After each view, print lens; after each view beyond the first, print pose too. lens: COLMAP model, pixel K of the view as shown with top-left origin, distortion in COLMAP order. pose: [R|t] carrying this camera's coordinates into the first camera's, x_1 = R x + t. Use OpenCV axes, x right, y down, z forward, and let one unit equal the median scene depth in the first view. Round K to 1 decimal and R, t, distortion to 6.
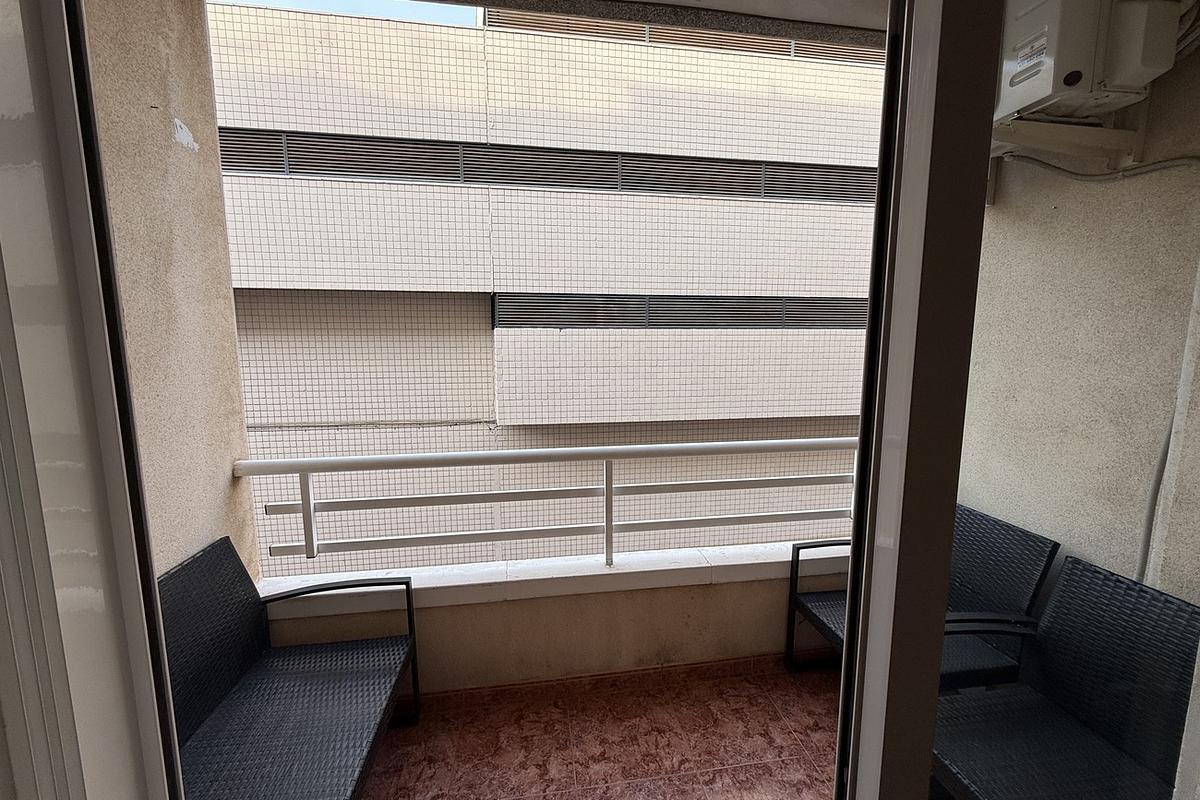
lens RADIAL K [[482.2, 0, 605.1], [0, 482.2, 401.4], [0, 0, 1]] dist [0.002272, -0.000102]
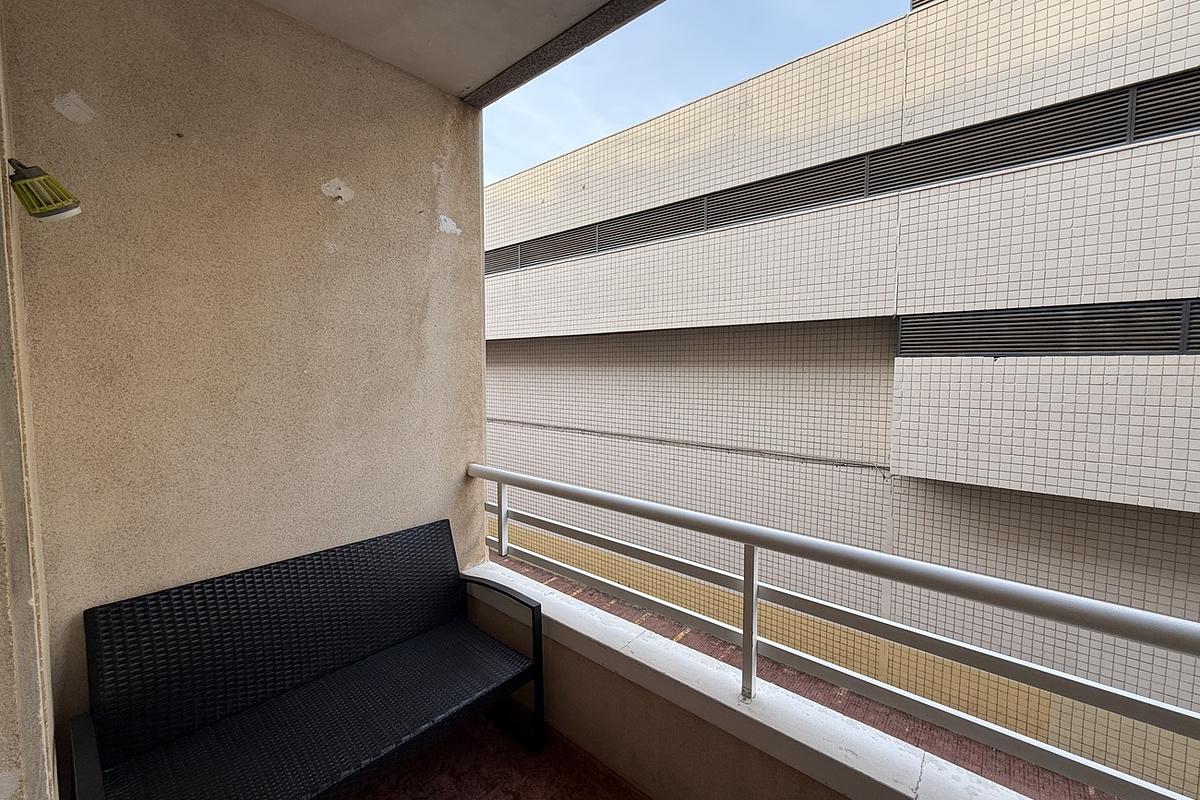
lens RADIAL K [[482.2, 0, 605.1], [0, 482.2, 401.4], [0, 0, 1]] dist [0.002272, -0.000102]
pose [[0.647672, 0.053136, -0.760064, 0.088616], [-0.101168, 0.994730, -0.016667, -0.011322], [0.755173, 0.087689, 0.649634, 0.082359]]
